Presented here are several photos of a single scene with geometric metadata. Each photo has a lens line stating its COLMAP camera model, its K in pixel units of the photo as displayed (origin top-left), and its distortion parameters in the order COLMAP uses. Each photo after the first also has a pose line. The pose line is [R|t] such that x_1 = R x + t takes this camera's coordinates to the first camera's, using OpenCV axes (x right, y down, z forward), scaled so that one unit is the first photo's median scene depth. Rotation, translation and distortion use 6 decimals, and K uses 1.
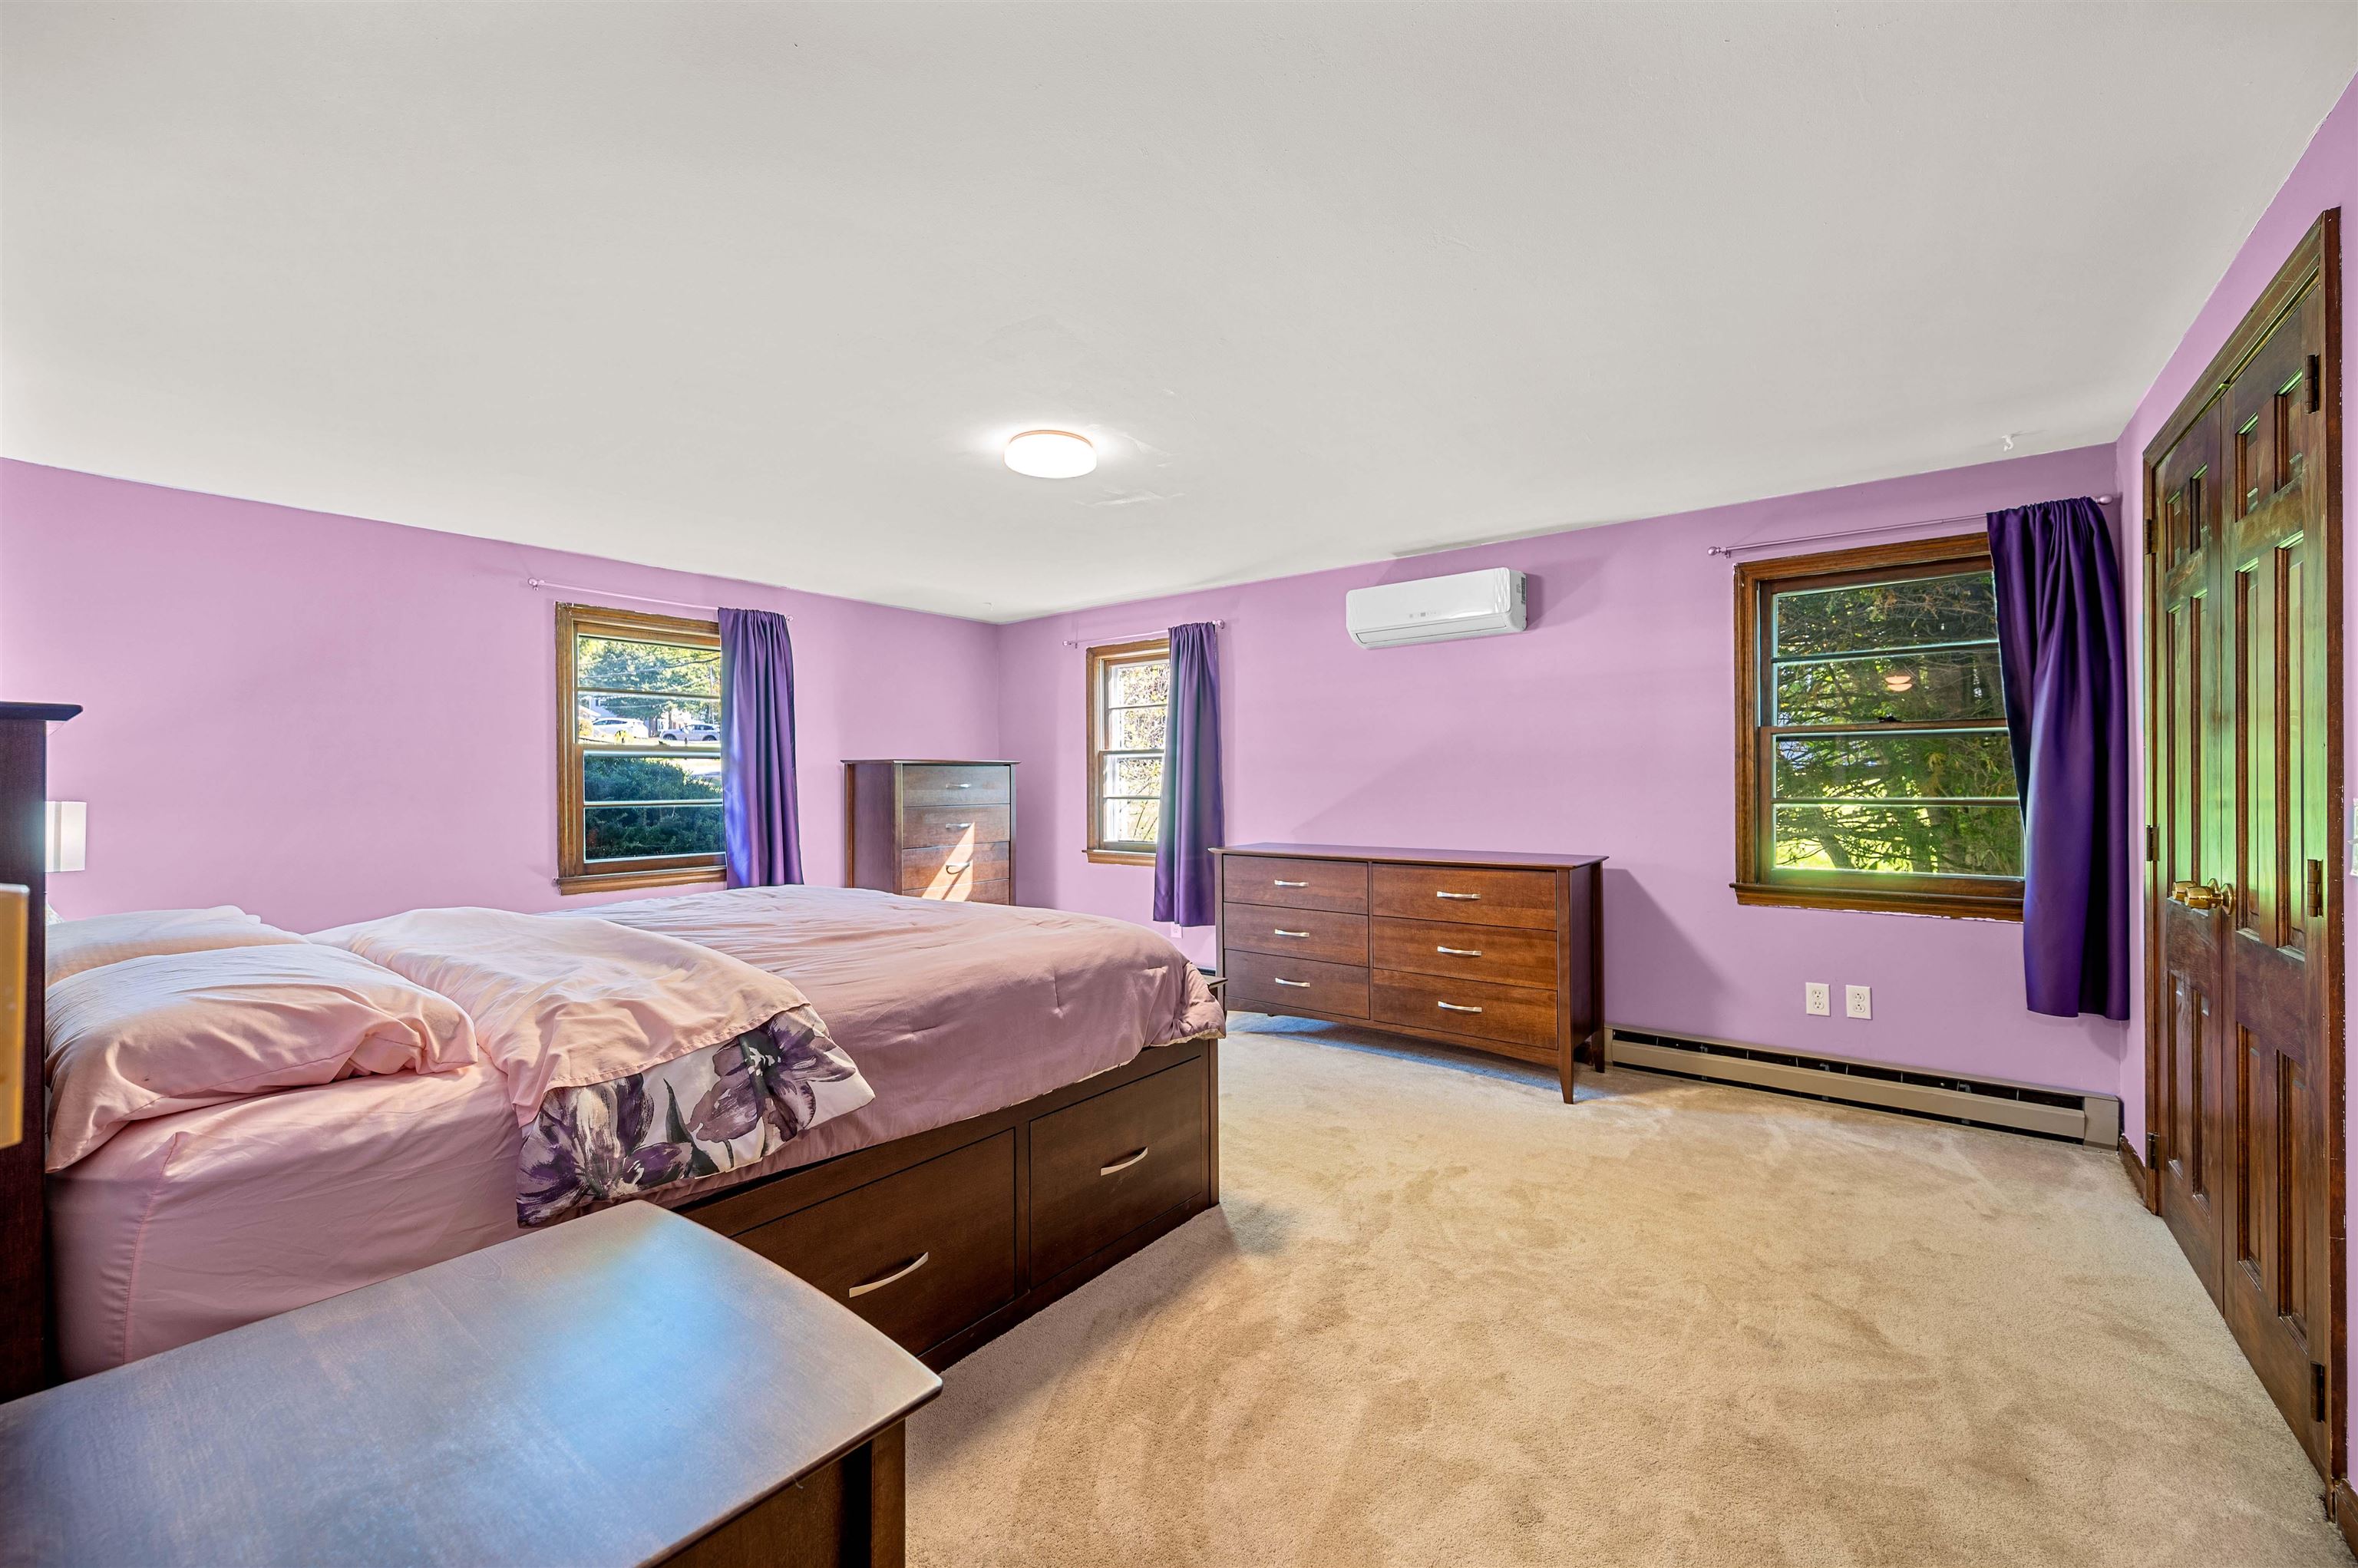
lens RADIAL K [[931.4, 0, 1179.0], [0, 931.4, 784.0], [0, 0, 1]] dist [0.000889, -0.000449]
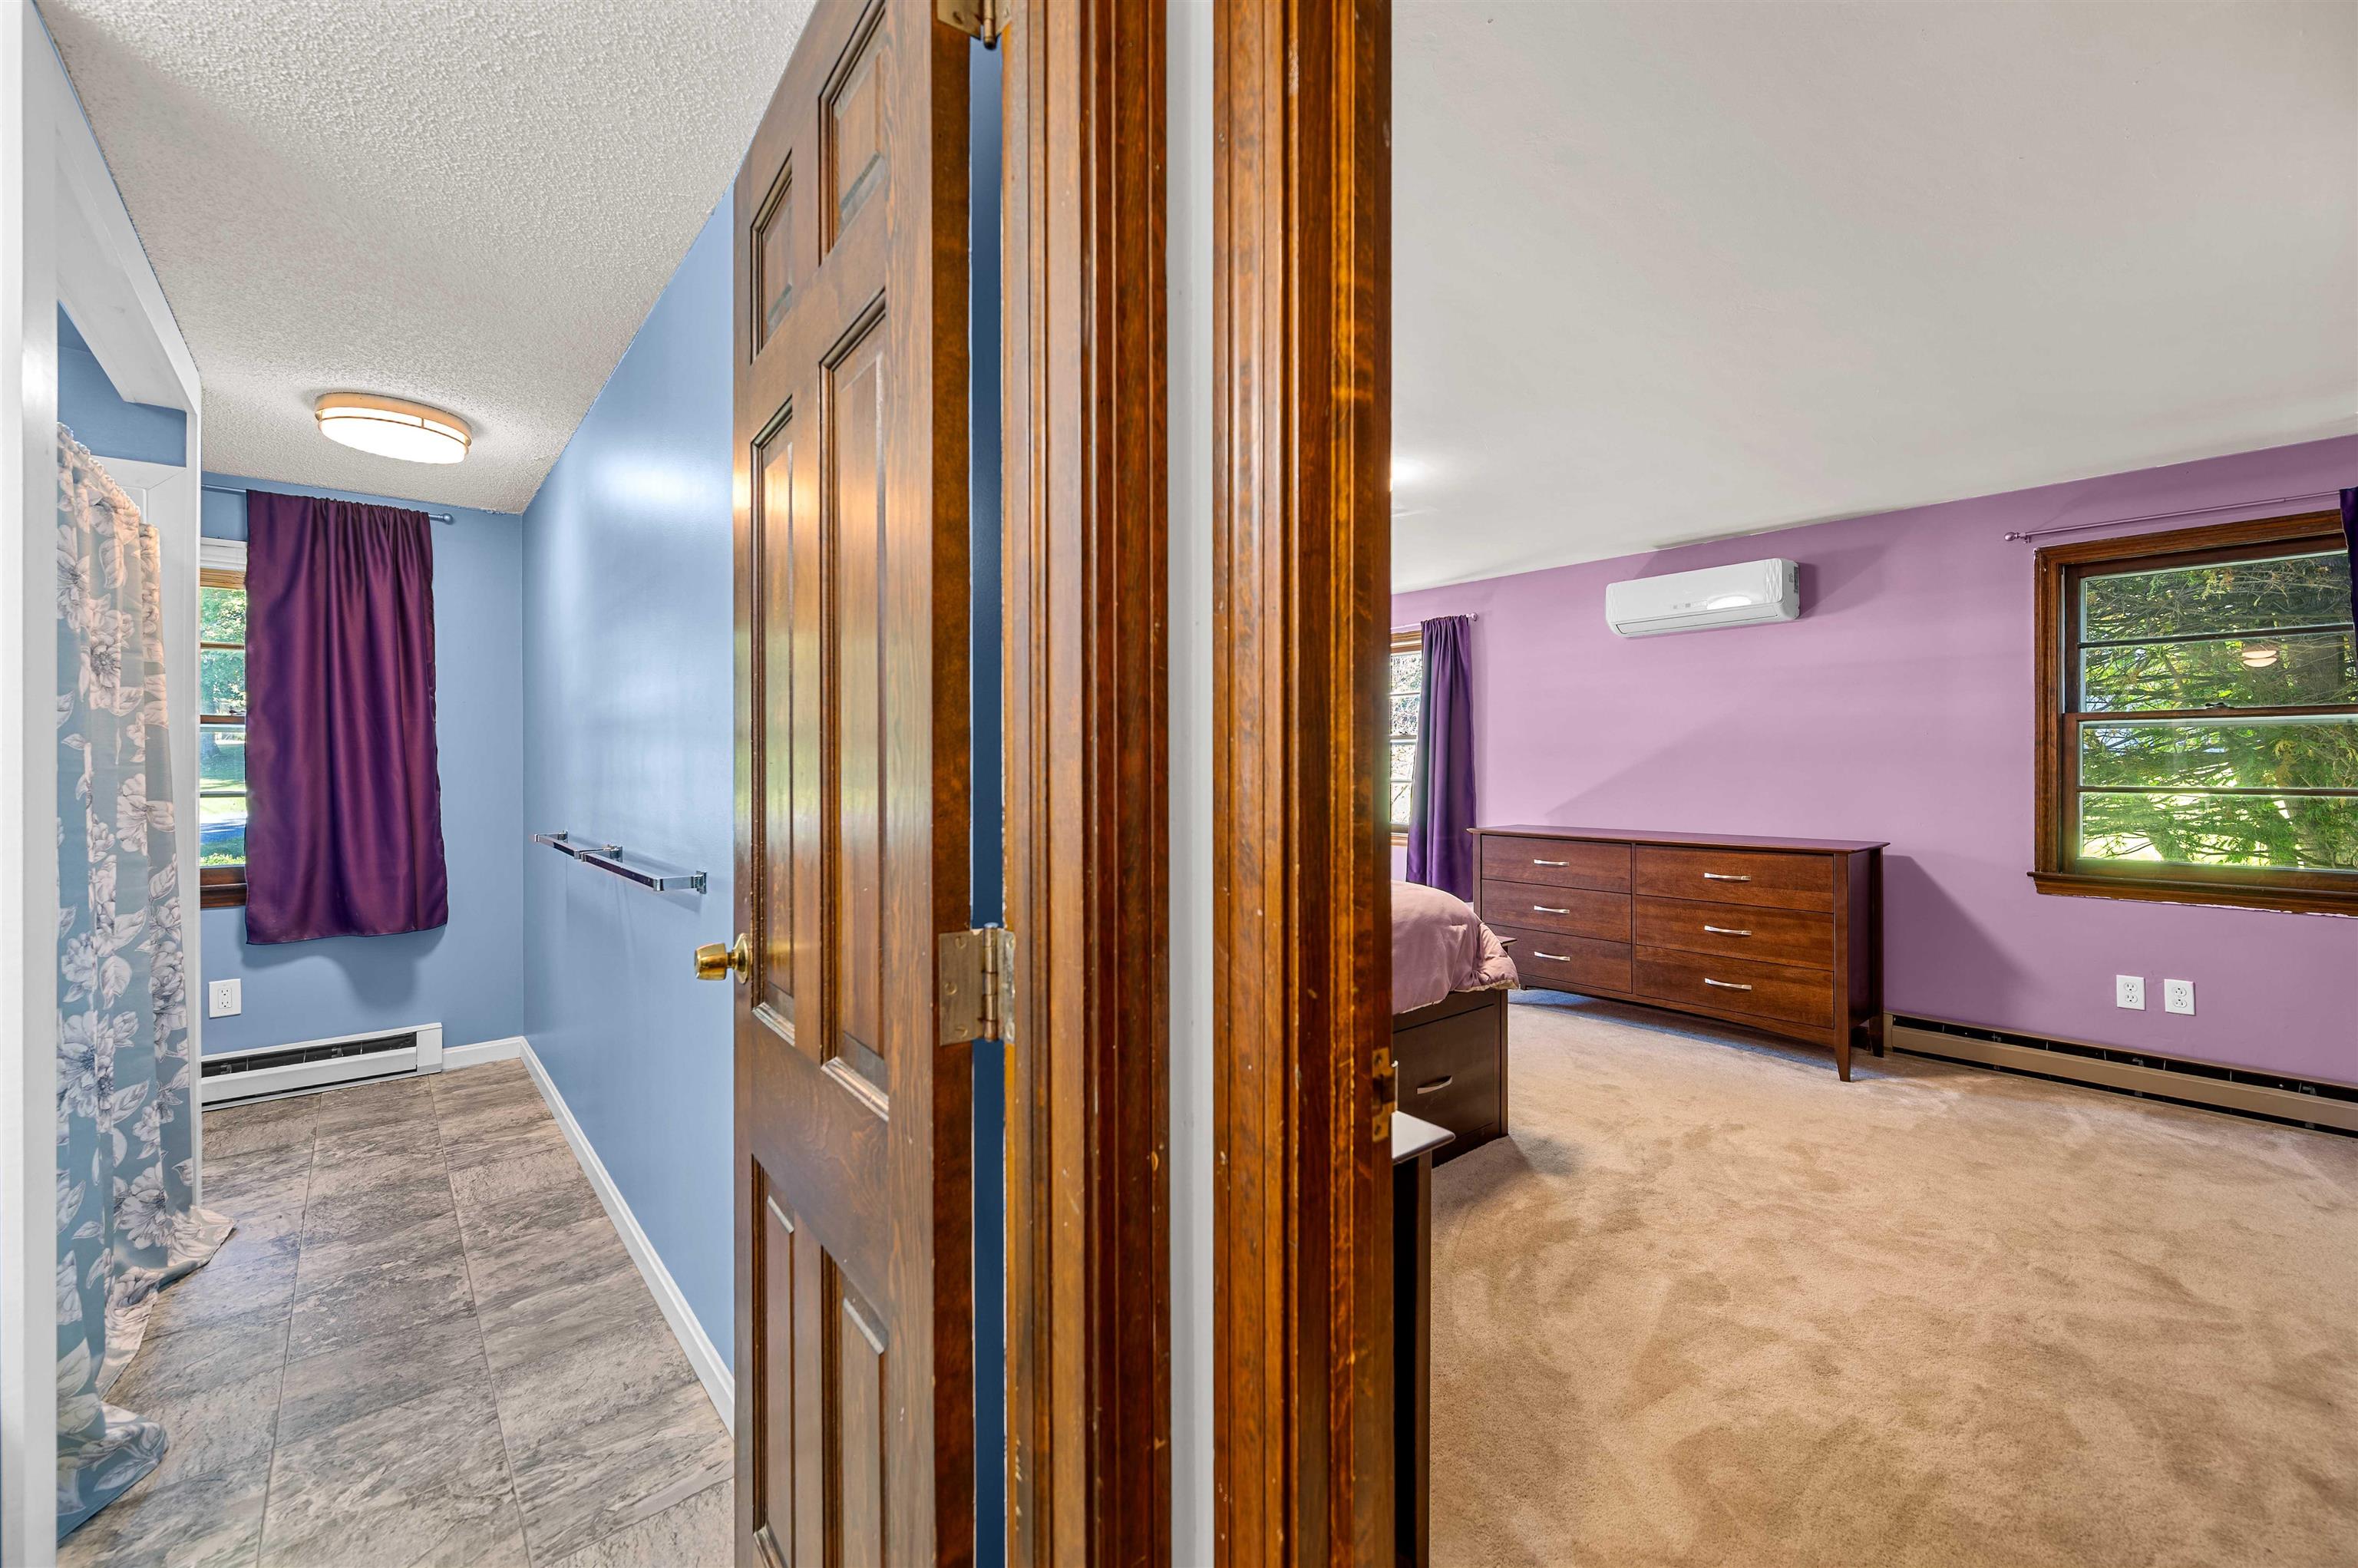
lens RADIAL K [[953.3, 0, 1180.0], [0, 953.3, 768.6], [0, 0, 1]] dist [-0.002894, 0.000976]
pose [[0.980267, 0.006245, -0.197579, -0.104413], [-0.006272, 0.999980, 0.000491, 0.002231], [0.197578, 0.000758, 0.980287, -0.190511]]
